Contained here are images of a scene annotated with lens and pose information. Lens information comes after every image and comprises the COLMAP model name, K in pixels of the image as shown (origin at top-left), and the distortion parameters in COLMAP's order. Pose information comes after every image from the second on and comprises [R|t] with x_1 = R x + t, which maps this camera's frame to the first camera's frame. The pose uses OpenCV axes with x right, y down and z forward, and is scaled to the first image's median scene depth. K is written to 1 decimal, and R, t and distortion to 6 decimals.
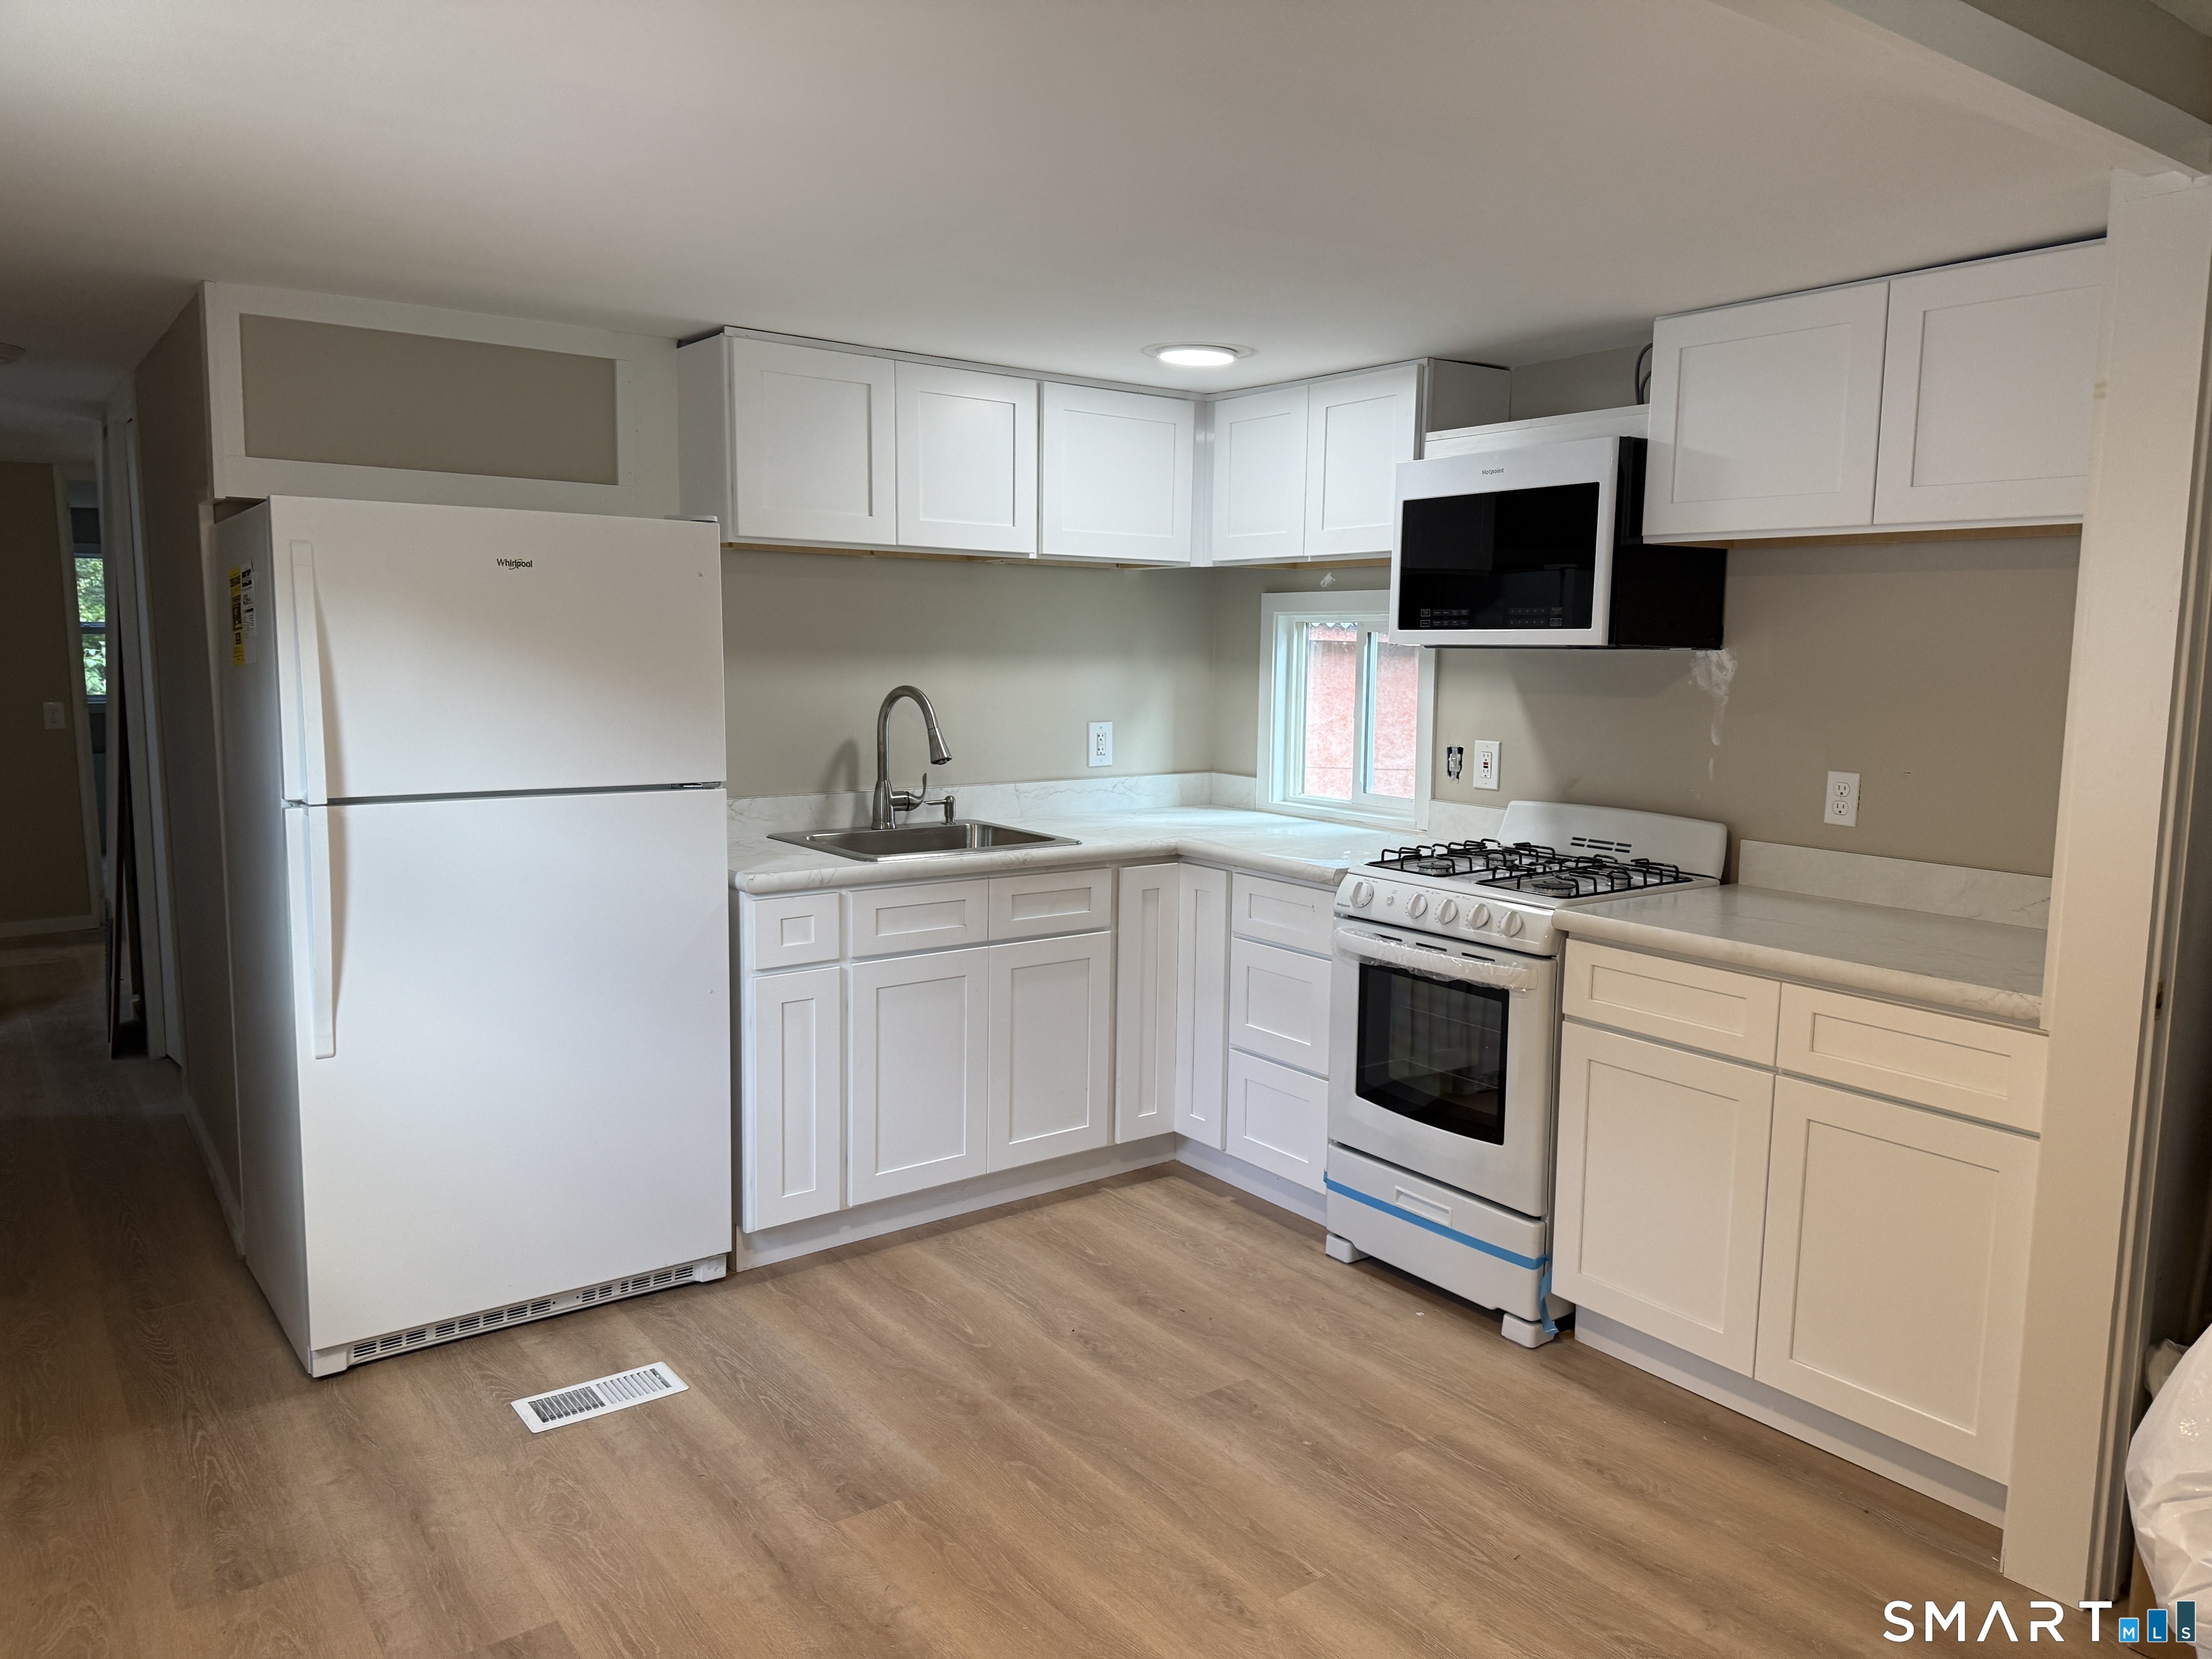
lens RADIAL K [[1583.7, 0, 1121.1], [0, 1583.7, 811.4], [0, 0, 1]] dist [0.072319, -0.056392]
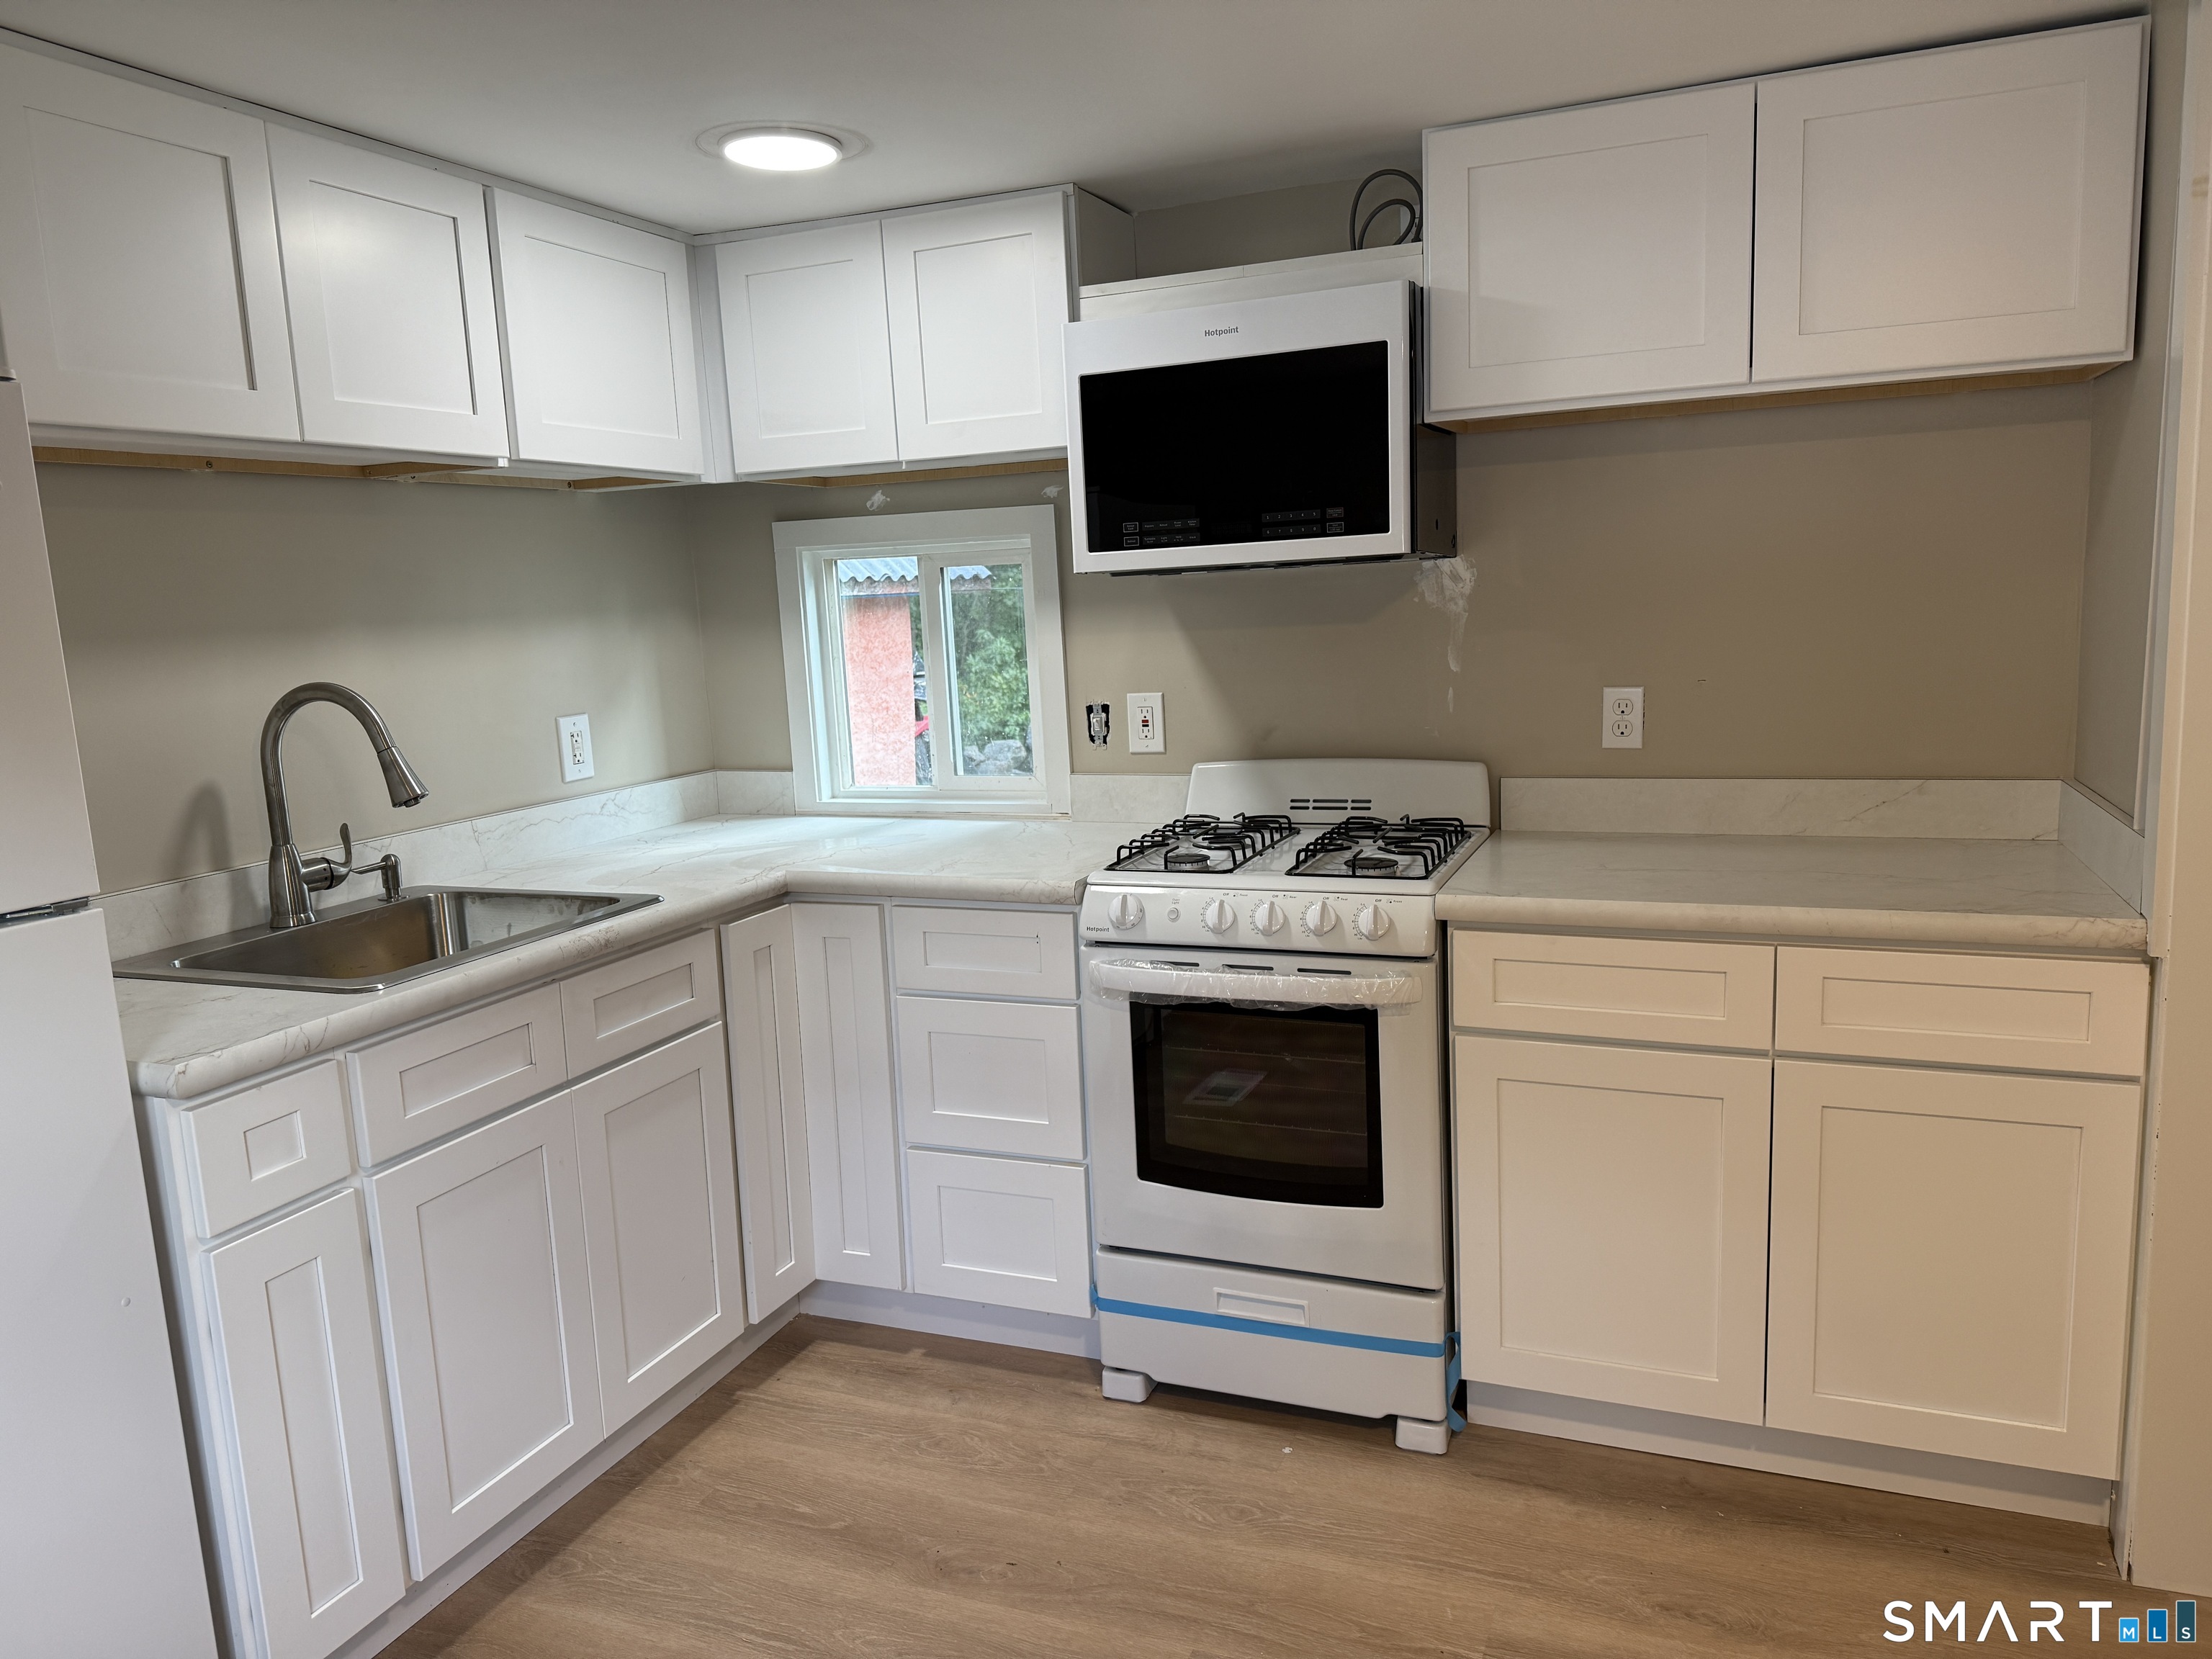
lens RADIAL K [[1583.7, 0, 1107.3], [0, 1583.7, 817.5], [0, 0, 1]] dist [0.072319, -0.056392]
pose [[0.856287, -0.127905, 0.500412, -0.217827], [0.114780, 0.991750, 0.057083, -0.033911], [-0.503584, 0.008558, 0.863904, 0.371489]]
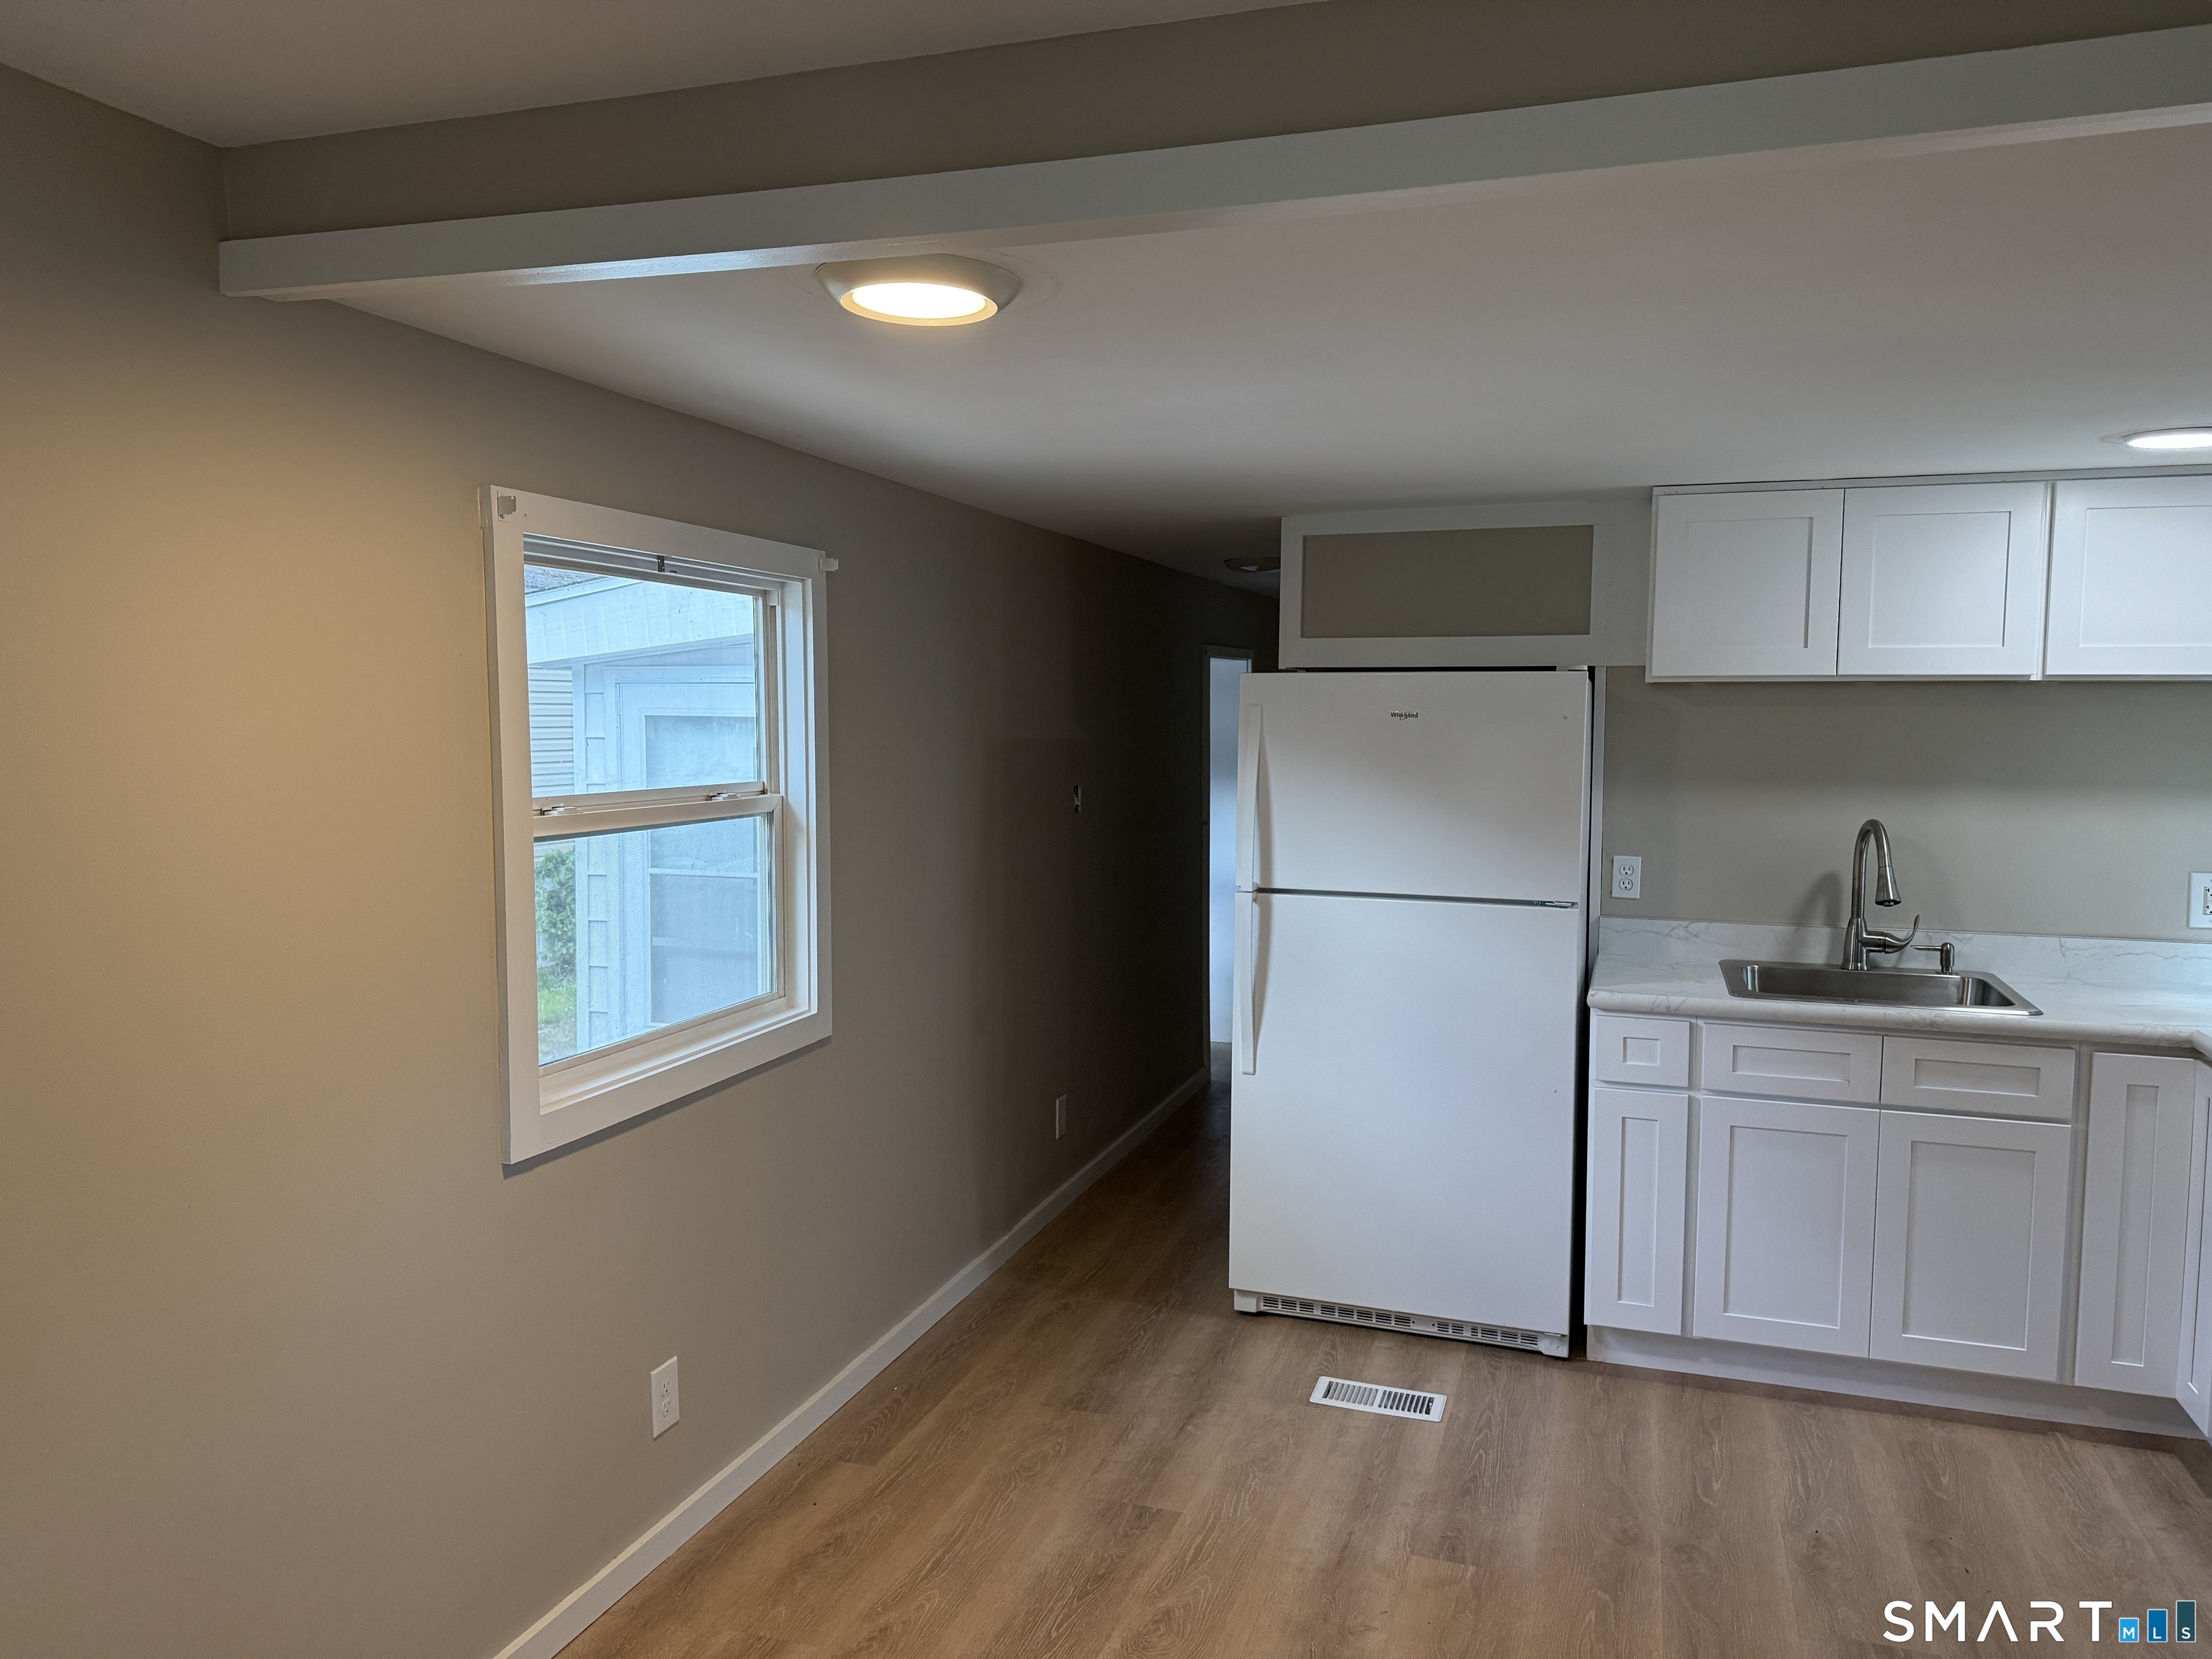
lens RADIAL K [[1583.7, 0, 1094.3], [0, 1583.7, 838.5], [0, 0, 1]] dist [0.072319, -0.056392]
pose [[0.565285, 0.058933, -0.822788, 0.442910], [-0.089960, 0.995900, 0.009526, -0.041199], [0.819976, 0.068633, 0.568269, 0.094303]]
